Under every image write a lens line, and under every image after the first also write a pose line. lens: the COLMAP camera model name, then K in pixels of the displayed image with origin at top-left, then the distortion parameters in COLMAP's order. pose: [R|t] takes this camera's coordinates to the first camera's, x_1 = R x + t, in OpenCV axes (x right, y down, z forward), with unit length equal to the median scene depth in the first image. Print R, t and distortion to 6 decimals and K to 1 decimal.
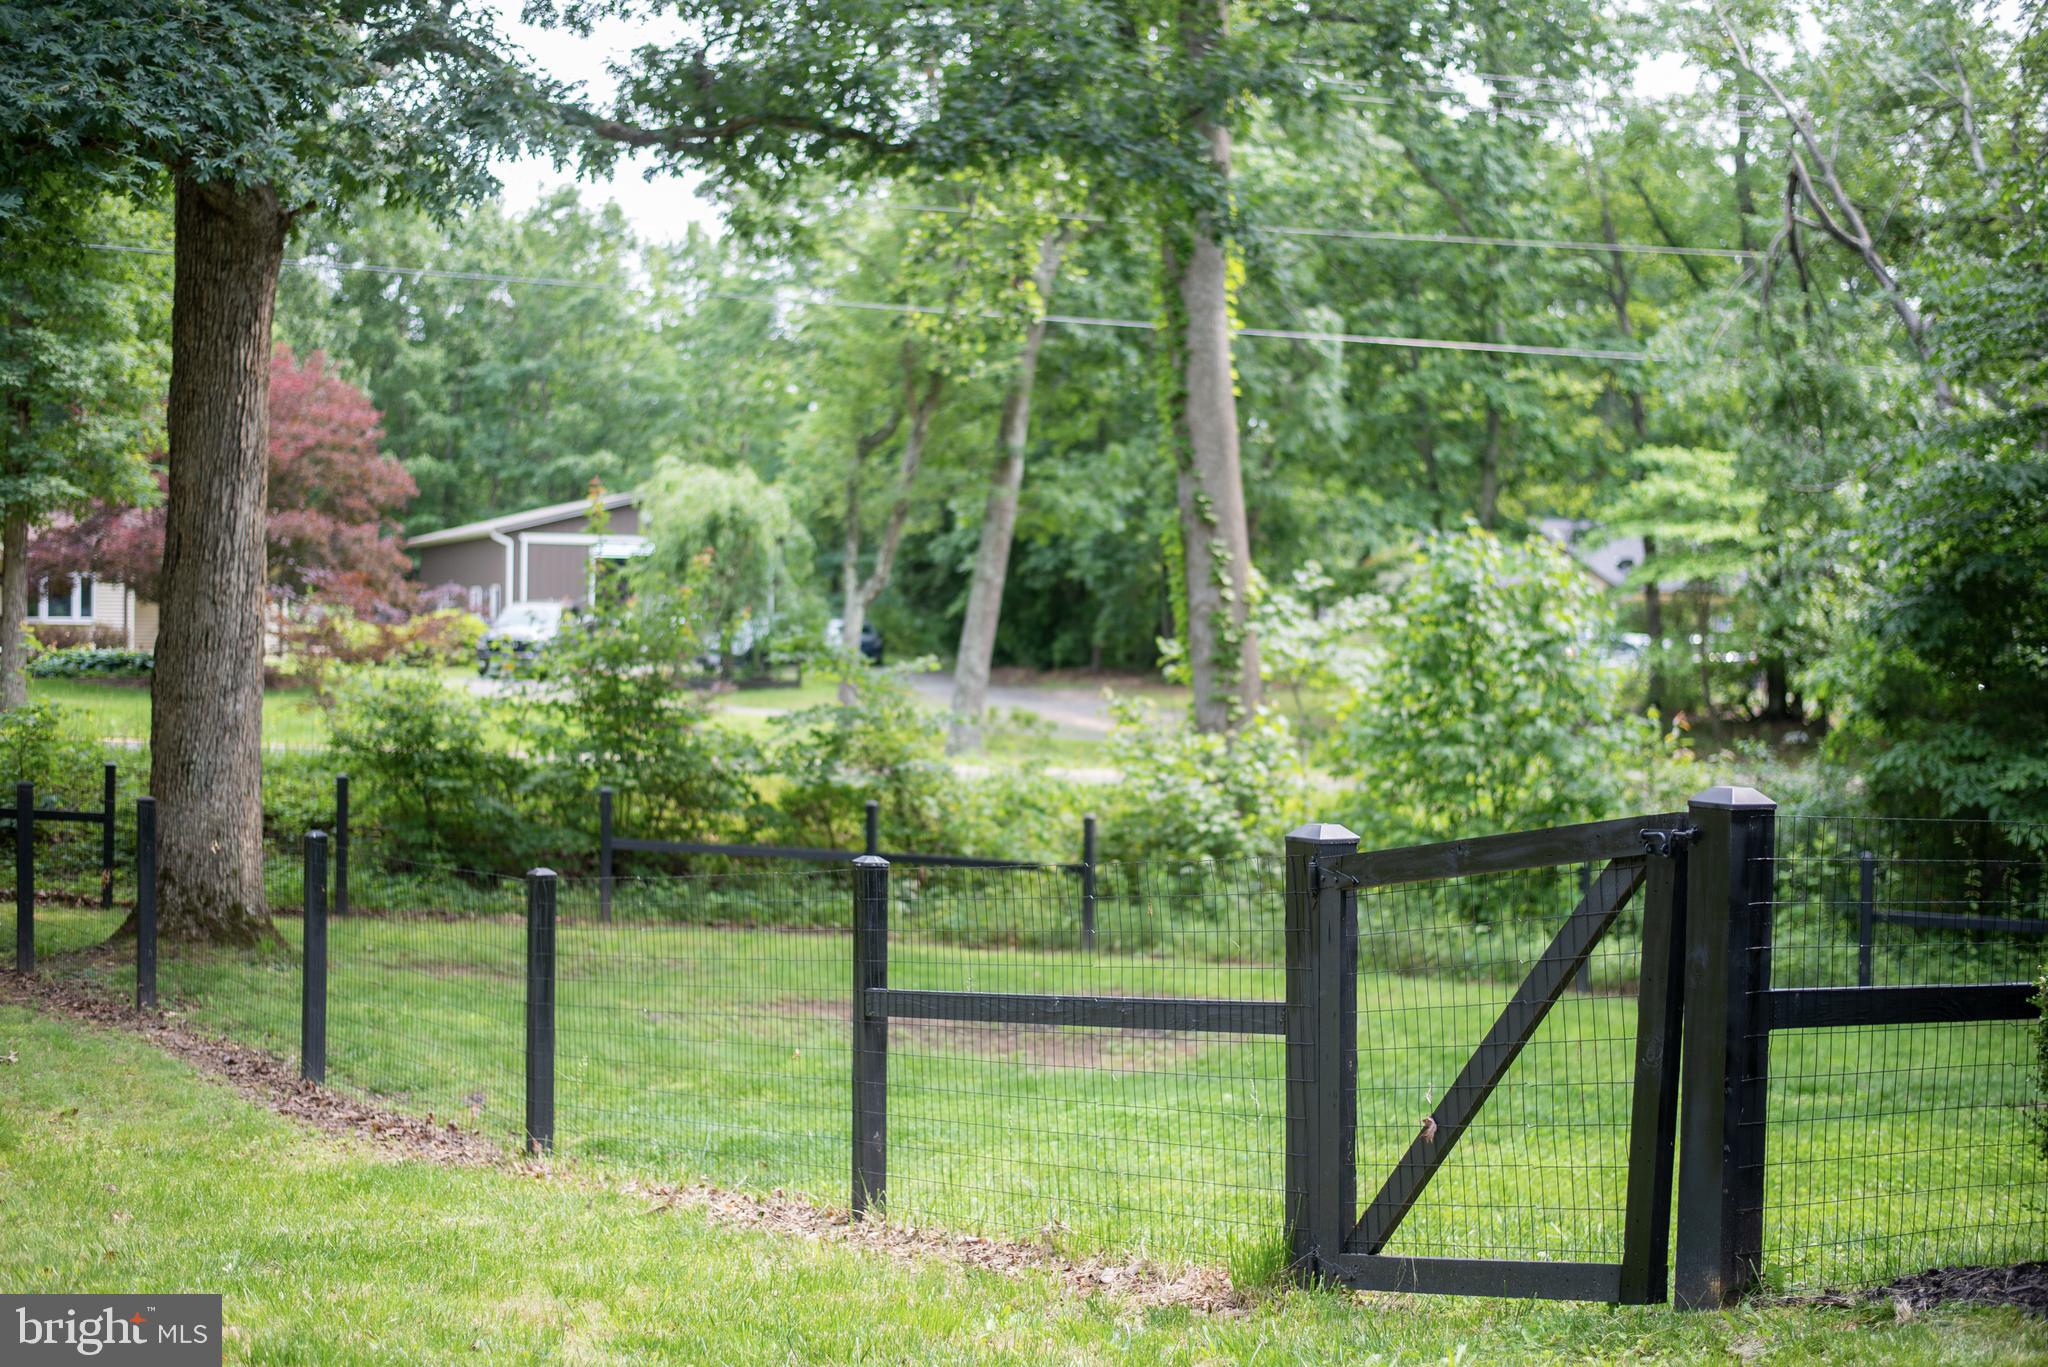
lens RADIAL K [[3134.9, 0, 1024.0], [0, 3134.9, 683.5], [0, 0, 1]] dist [-0.015981, -0.057295]
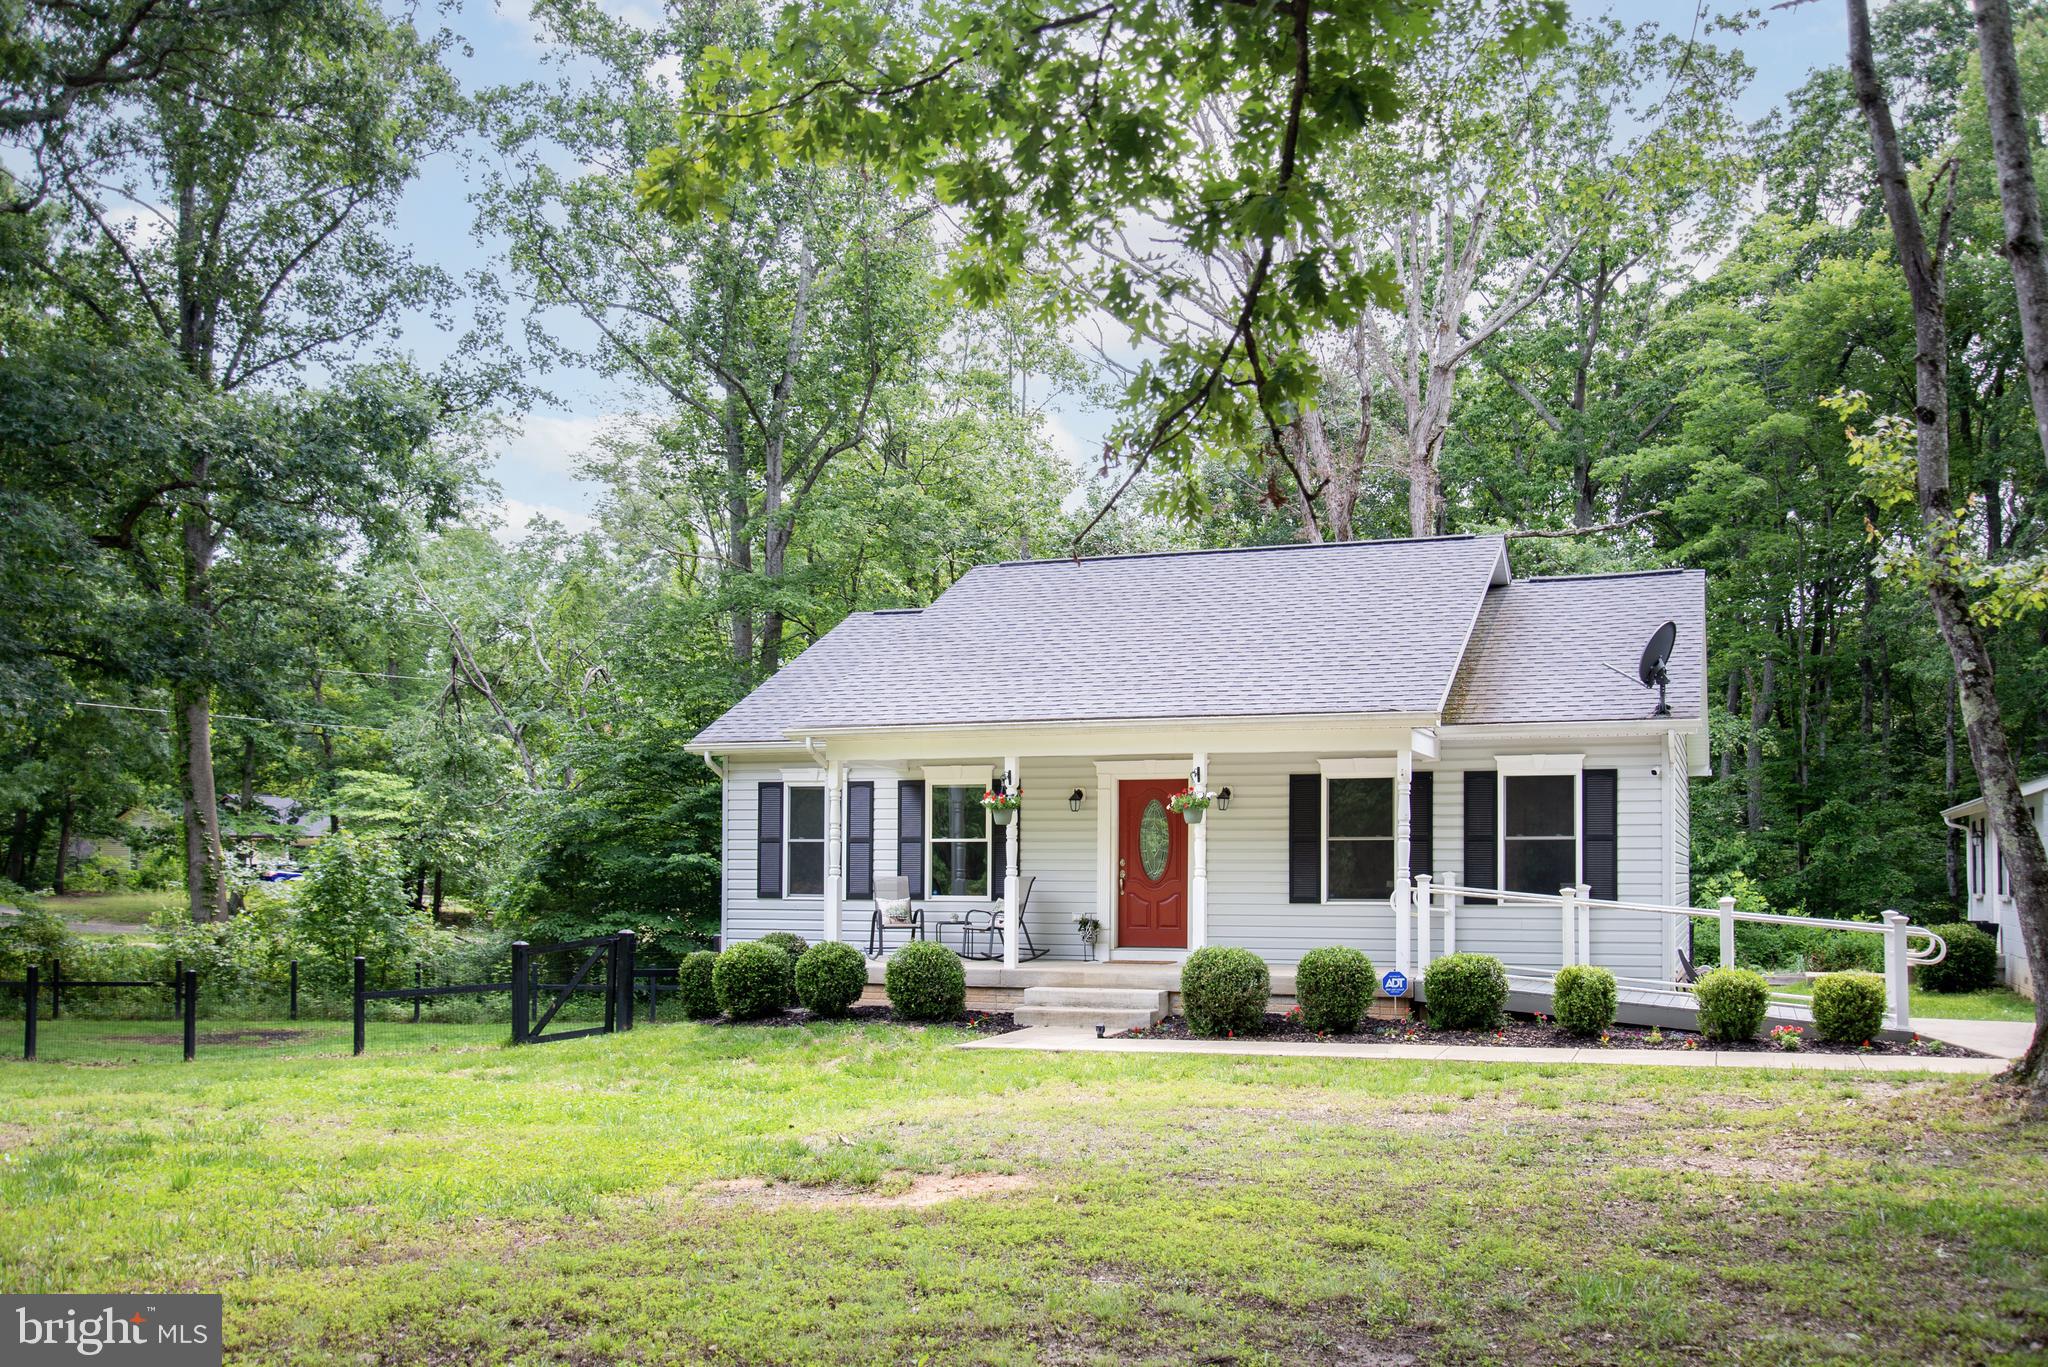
lens RADIAL K [[1794.2, 0, 1020.8], [0, 1794.2, 798.4], [0, 0, 1]] dist [0.045443, -0.002901]
pose [[0.829997, 0.018719, 0.557453, -0.084749], [0.007473, 0.998974, -0.044672, -0.004655], [-0.557717, 0.041243, 0.829006, -0.174164]]
